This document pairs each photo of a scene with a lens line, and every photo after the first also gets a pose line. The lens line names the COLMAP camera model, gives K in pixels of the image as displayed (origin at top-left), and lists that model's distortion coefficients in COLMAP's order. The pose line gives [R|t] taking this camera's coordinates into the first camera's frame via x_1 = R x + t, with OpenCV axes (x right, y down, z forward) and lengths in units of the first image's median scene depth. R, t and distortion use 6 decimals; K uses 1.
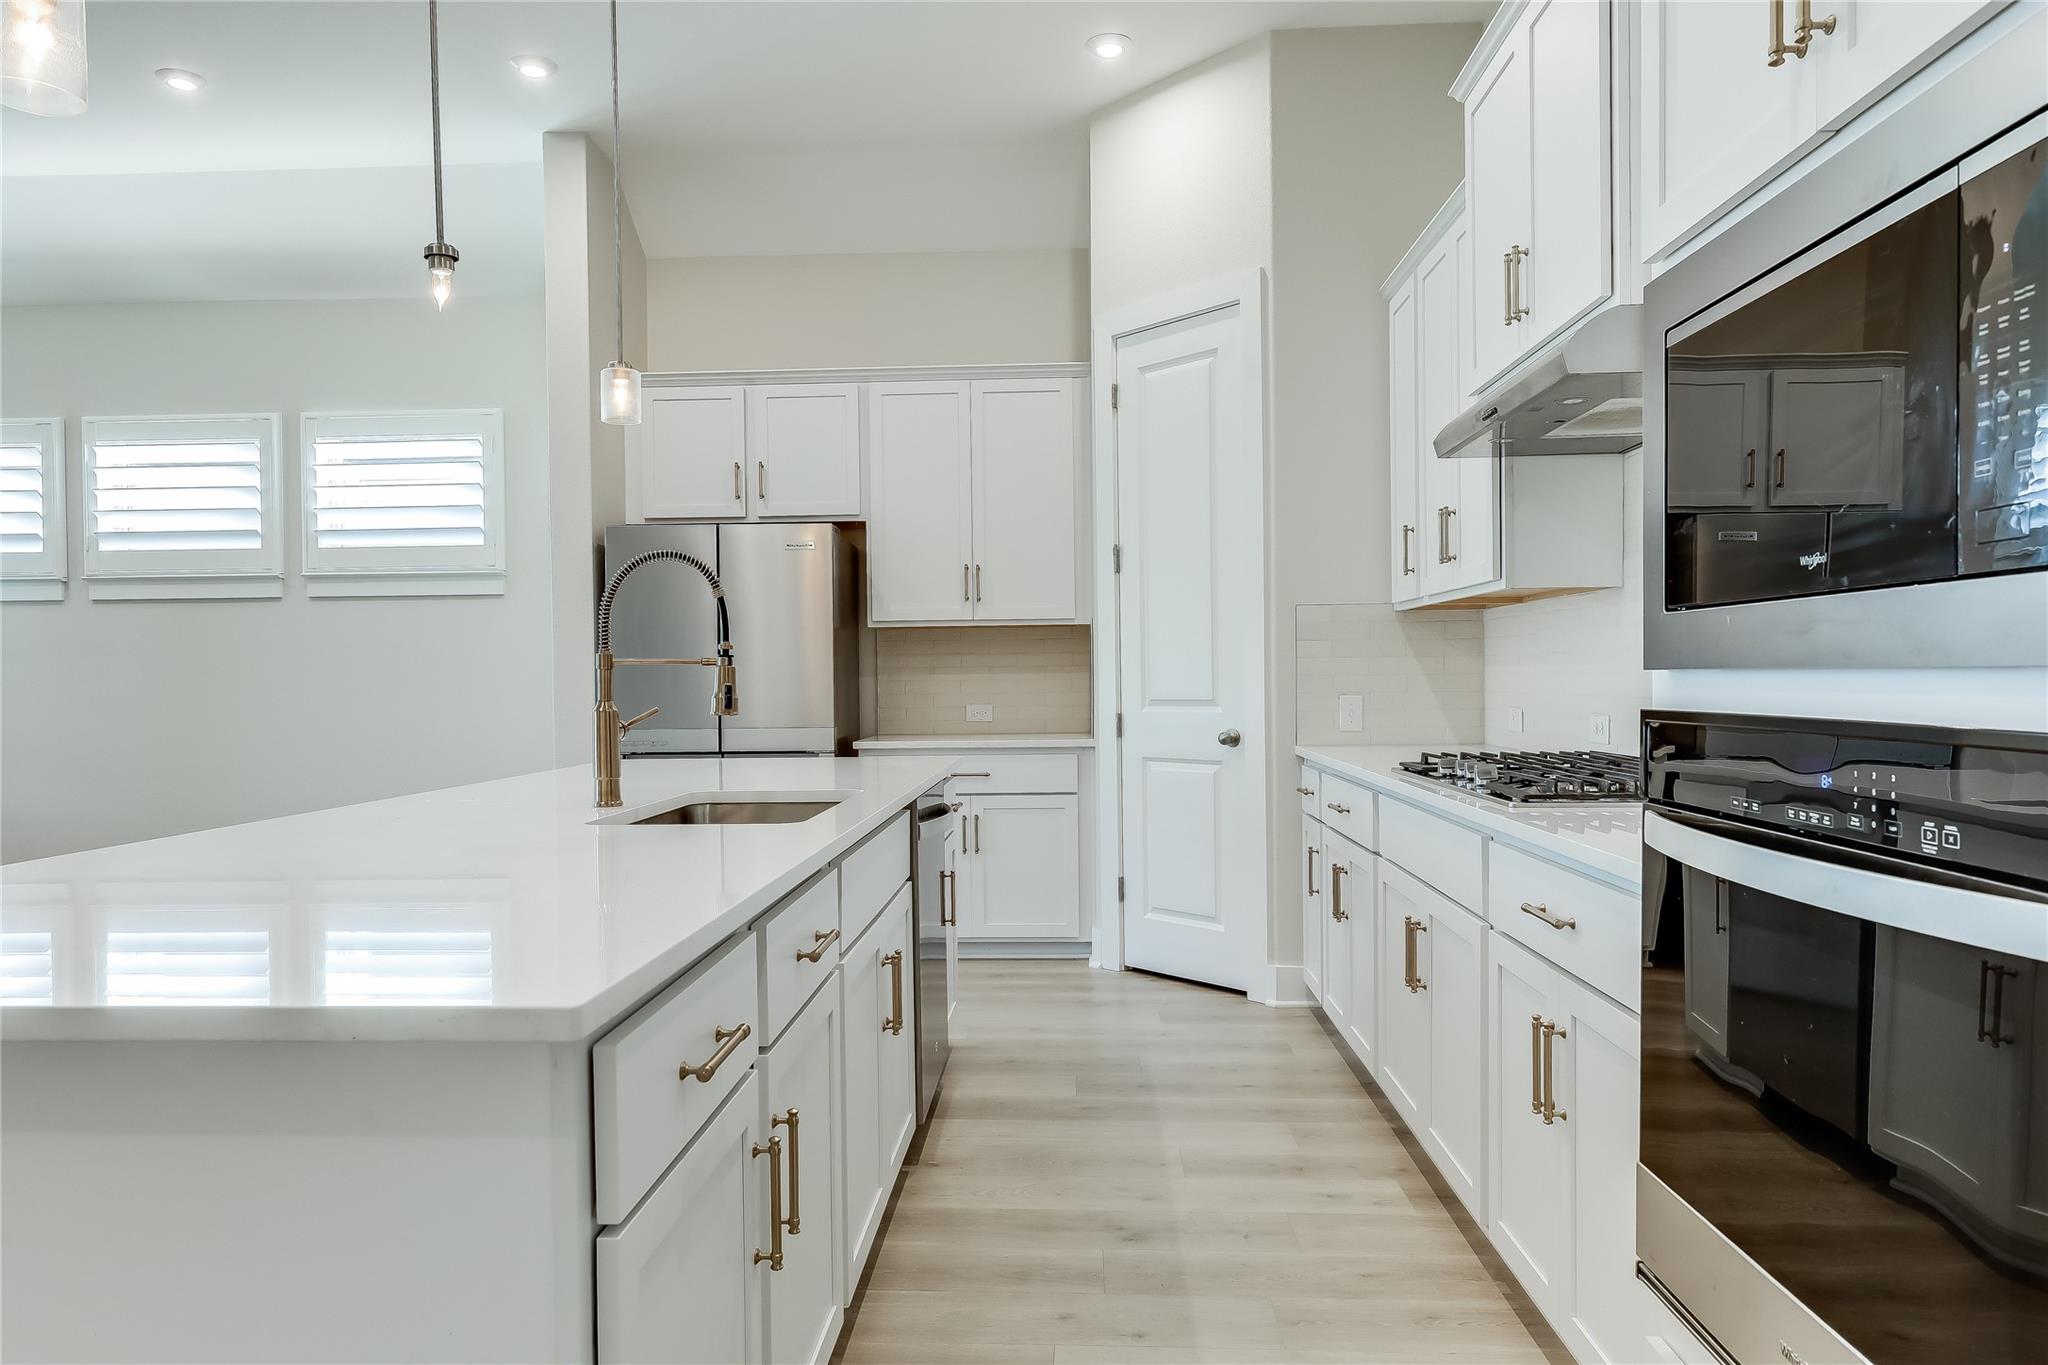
lens RADIAL K [[1317.5, 0, 1018.6], [0, 1317.5, 697.4], [0, 0, 1]] dist [0.005780, 0.004503]
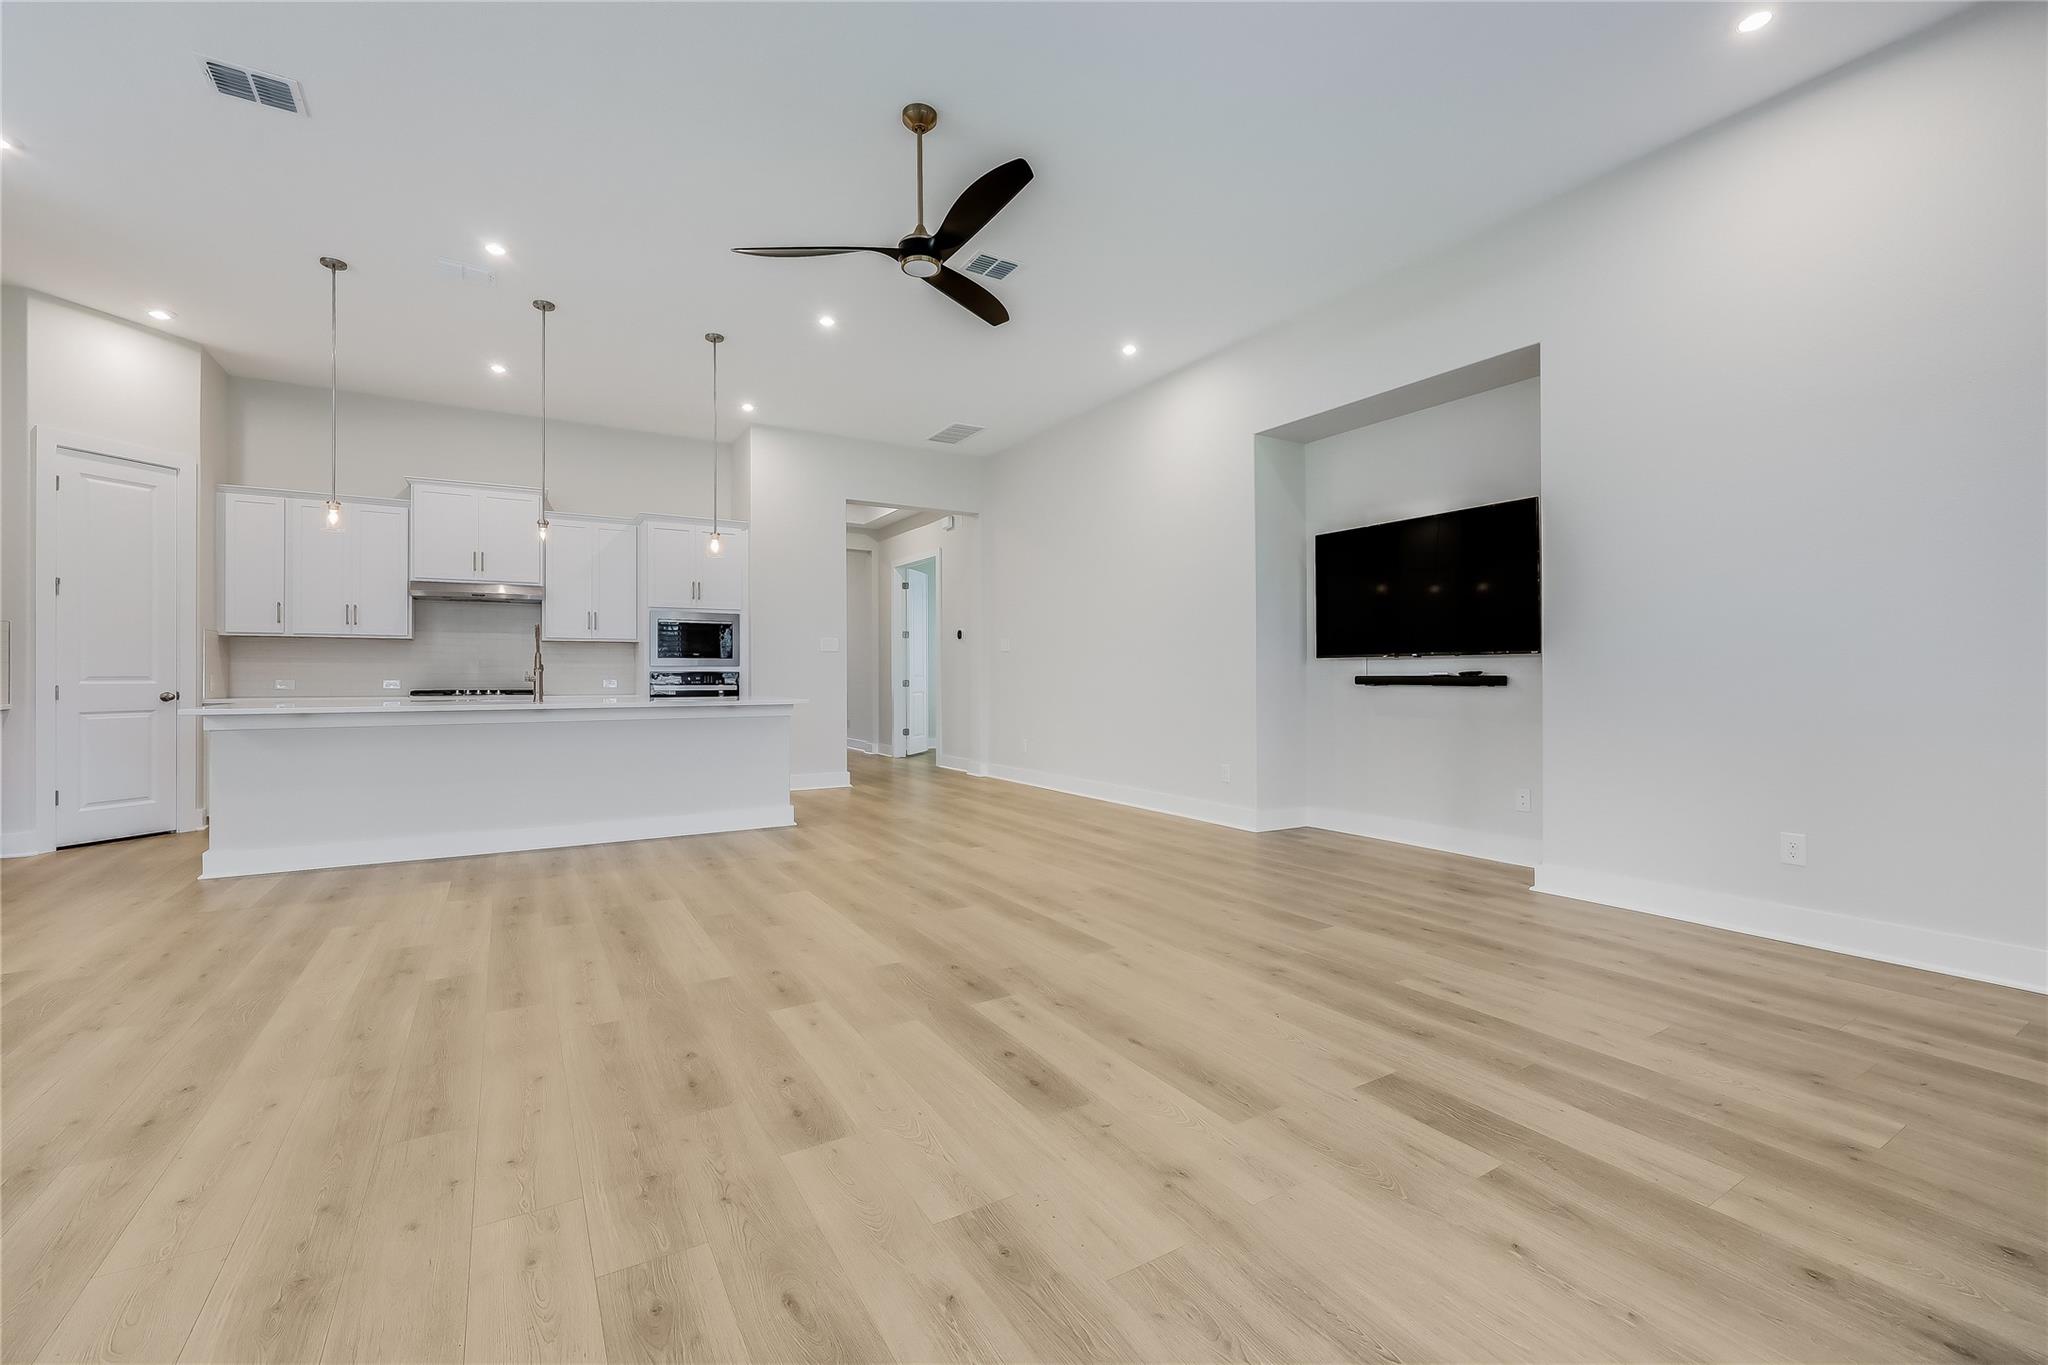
lens RADIAL K [[841.8, 0, 1024.4], [0, 841.8, 670.9], [0, 0, 1]] dist [-0.013856, -0.000053]
pose [[-0.572047, 0.016684, 0.820051, -1.408109], [0.017620, 0.999812, -0.008050, 0.023509], [-0.820031, 0.009844, -0.572234, 0.633626]]
